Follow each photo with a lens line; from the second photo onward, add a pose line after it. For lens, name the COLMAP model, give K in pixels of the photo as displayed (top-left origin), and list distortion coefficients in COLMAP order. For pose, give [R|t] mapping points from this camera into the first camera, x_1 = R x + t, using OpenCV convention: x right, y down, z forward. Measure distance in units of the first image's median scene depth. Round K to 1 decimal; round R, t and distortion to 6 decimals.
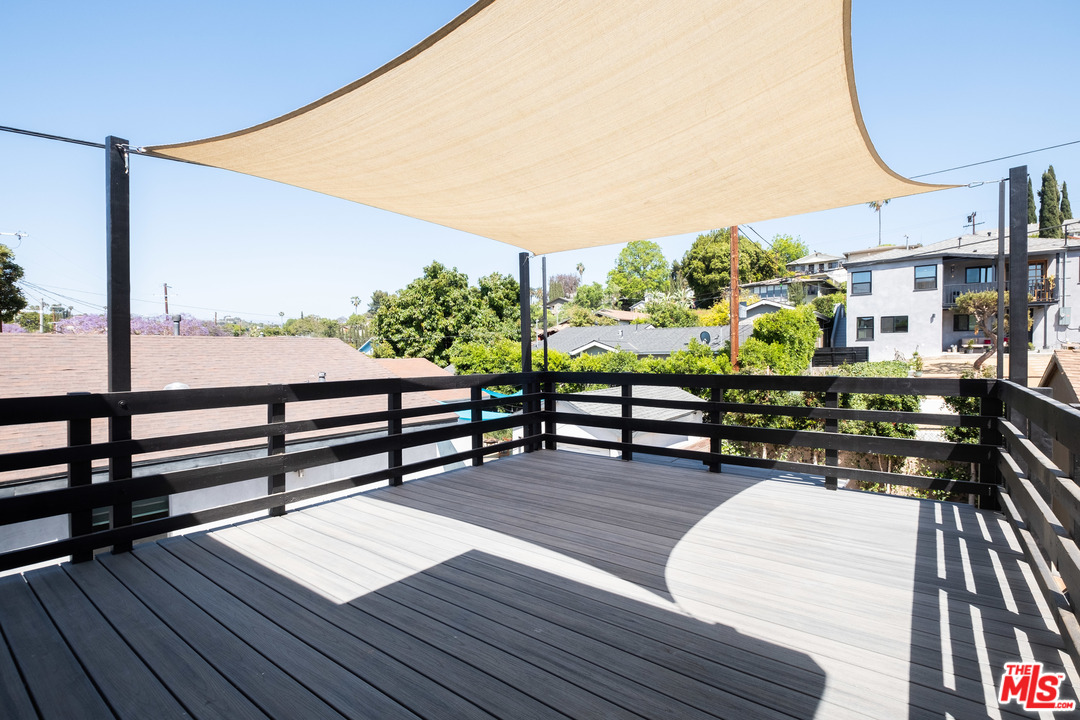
lens RADIAL K [[495.0, 0, 539.0], [0, 495.0, 383.2], [0, 0, 1]] dist [0.001076, -0.000511]
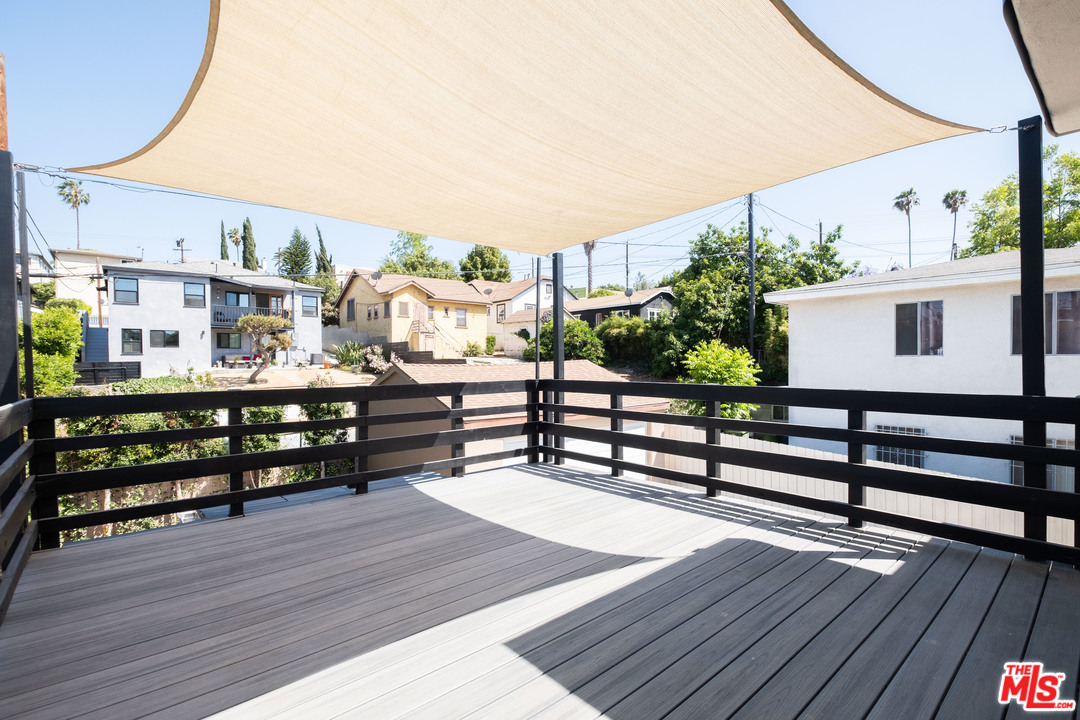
lens RADIAL K [[507.2, 0, 533.5], [0, 507.2, 373.2], [0, 0, 1]] dist [0.001946, -0.000208]
pose [[0.205623, -0.012672, 0.978549, -0.580394], [0.065932, 0.997824, -0.000933, -0.022067], [-0.976408, 0.064710, 0.206011, 0.579384]]
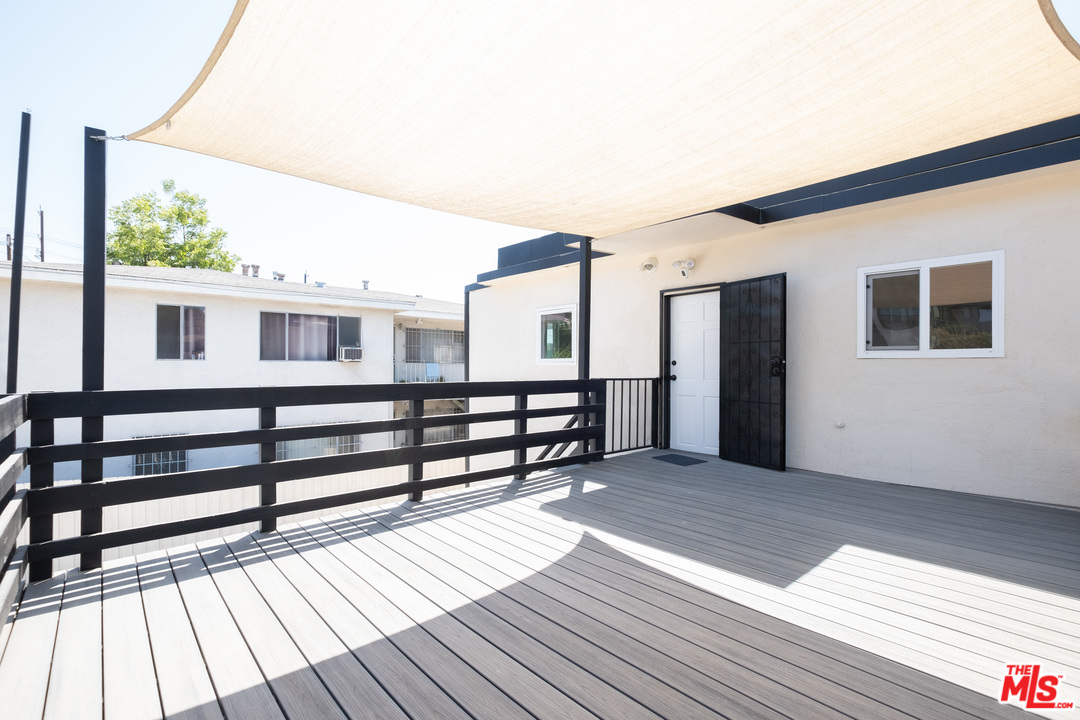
lens RADIAL K [[506.3, 0, 551.7], [0, 506.3, 360.6], [0, 0, 1]] dist [0.034355, -0.000145]
pose [[-0.985863, 0.014001, 0.166969, 0.071248], [0.022188, 0.998636, 0.047267, -0.060680], [-0.166080, 0.050304, -0.984828, 1.363311]]
